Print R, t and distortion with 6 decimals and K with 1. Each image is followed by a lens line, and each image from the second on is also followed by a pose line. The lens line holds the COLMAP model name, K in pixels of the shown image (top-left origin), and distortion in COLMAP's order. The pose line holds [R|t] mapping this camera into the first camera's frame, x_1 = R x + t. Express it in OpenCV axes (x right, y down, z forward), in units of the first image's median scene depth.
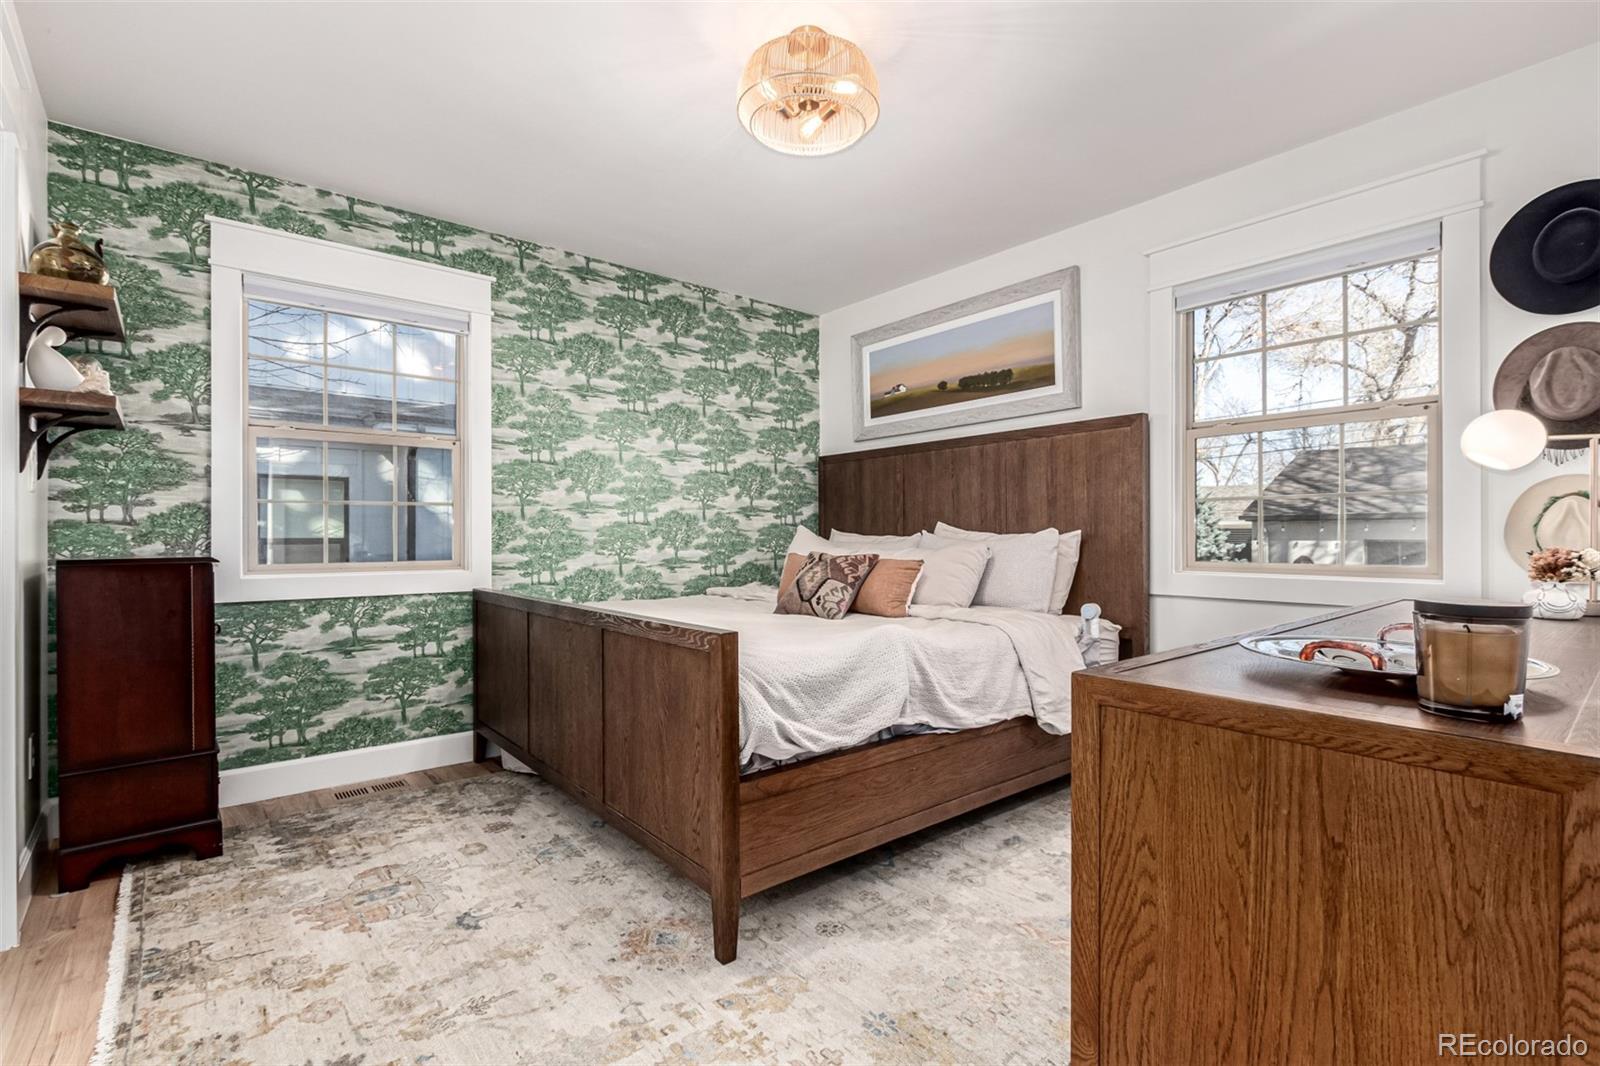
lens RADIAL K [[731.6, 0, 794.9], [0, 731.6, 536.4], [0, 0, 1]] dist [0.000028, -0.000781]
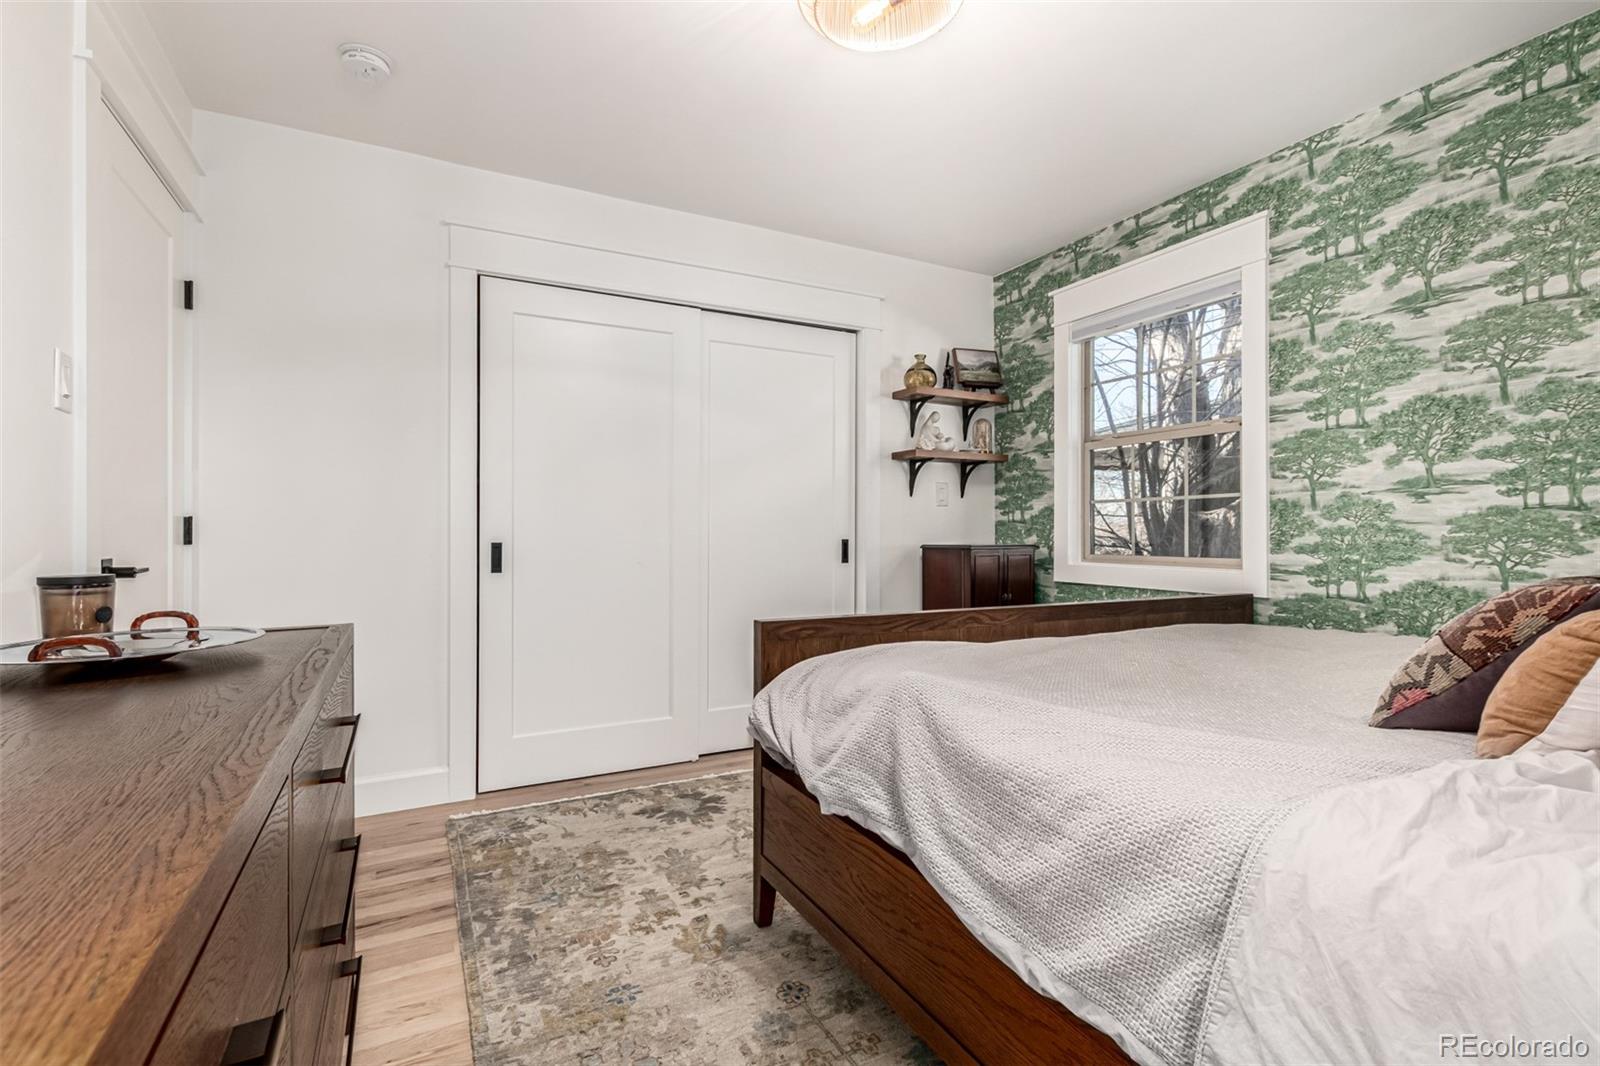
lens RADIAL K [[731.6, 0, 794.9], [0, 731.6, 536.4], [0, 0, 1]] dist [0.000028, -0.000781]
pose [[-0.224721, 0.015897, -0.974293, 0.484593], [0.009122, 0.999857, 0.014210, -0.010544], [0.974380, -0.005694, -0.224834, 0.655712]]
